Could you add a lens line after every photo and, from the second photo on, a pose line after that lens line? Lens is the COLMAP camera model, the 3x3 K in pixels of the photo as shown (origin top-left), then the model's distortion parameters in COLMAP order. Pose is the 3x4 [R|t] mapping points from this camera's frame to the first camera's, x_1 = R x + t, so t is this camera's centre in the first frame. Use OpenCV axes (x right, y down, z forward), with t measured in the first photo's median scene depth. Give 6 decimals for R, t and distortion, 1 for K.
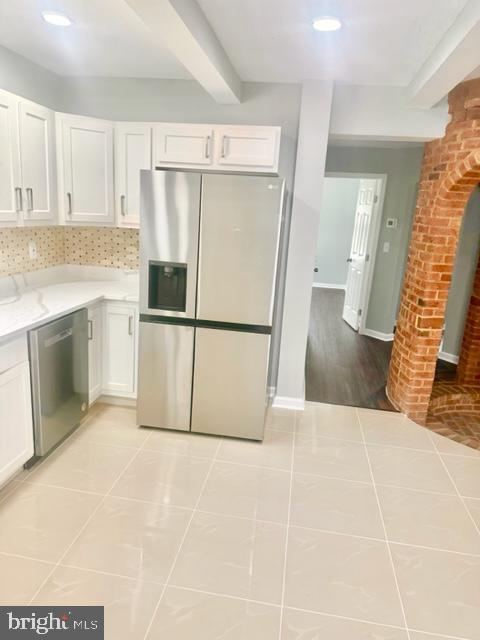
lens RADIAL K [[453.3, 0, 243.1], [0, 453.3, 321.1], [0, 0, 1]] dist [0.071205, -0.084810]
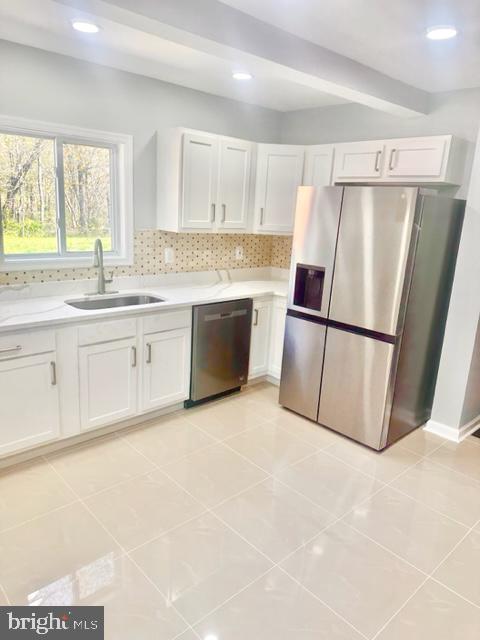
lens RADIAL K [[453.3, 0, 236.3], [0, 453.3, 325.6], [0, 0, 1]] dist [0.071205, -0.084810]
pose [[0.783304, 0.143034, -0.604959, 0.365475], [-0.159898, 0.986784, 0.026274, 0.016629], [0.600722, 0.076151, 0.795823, -0.004767]]
